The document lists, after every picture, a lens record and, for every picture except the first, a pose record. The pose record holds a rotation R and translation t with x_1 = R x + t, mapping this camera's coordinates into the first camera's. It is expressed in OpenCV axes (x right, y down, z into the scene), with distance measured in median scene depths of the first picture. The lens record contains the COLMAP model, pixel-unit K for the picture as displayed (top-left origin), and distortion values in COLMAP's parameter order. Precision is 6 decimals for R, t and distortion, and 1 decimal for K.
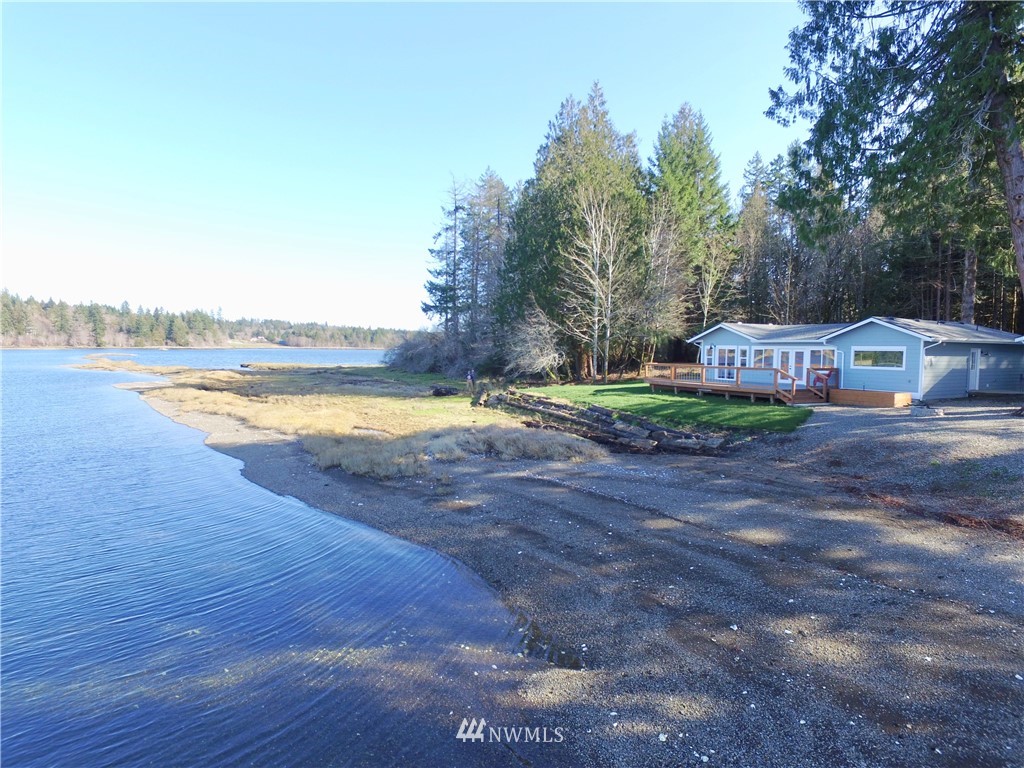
lens RADIAL K [[590.2, 0, 511.1], [0, 590.2, 379.7], [0, 0, 1]] dist [0.001078, 0.000192]
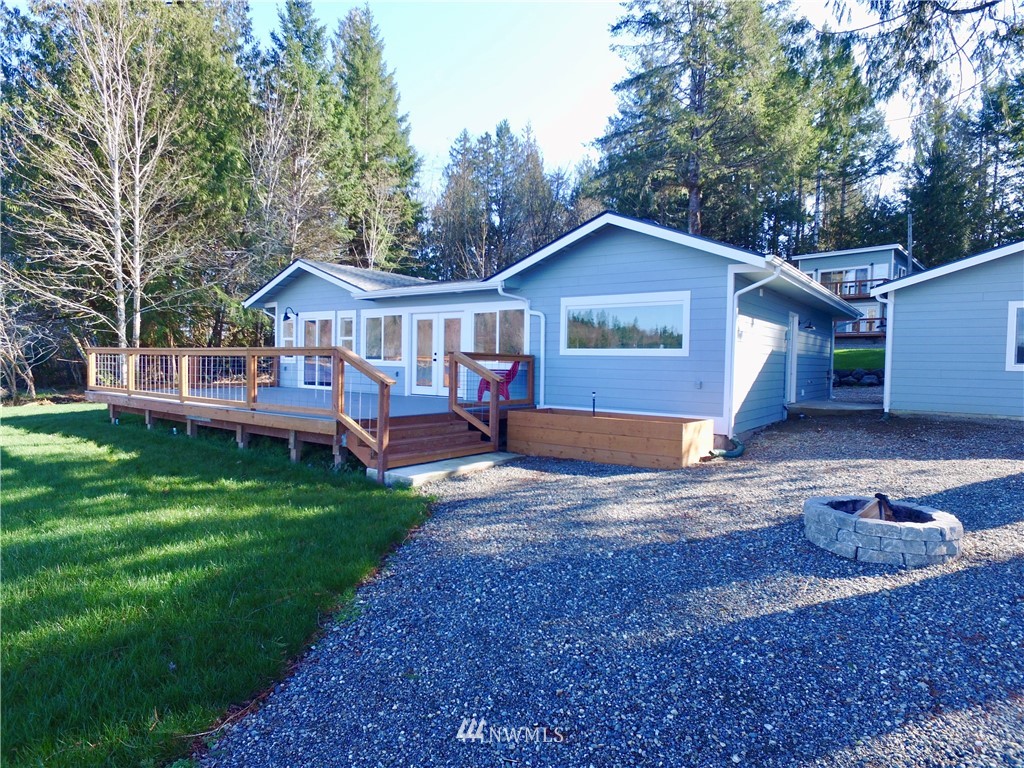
lens RADIAL K [[590.2, 0, 511.1], [0, 590.2, 379.7], [0, 0, 1]] dist [0.001078, 0.000192]
pose [[0.906657, -0.011864, 0.421702, 0.372810], [0.018844, 0.999746, -0.012388, 0.001646], [-0.421448, 0.019178, 0.906650, 0.646245]]
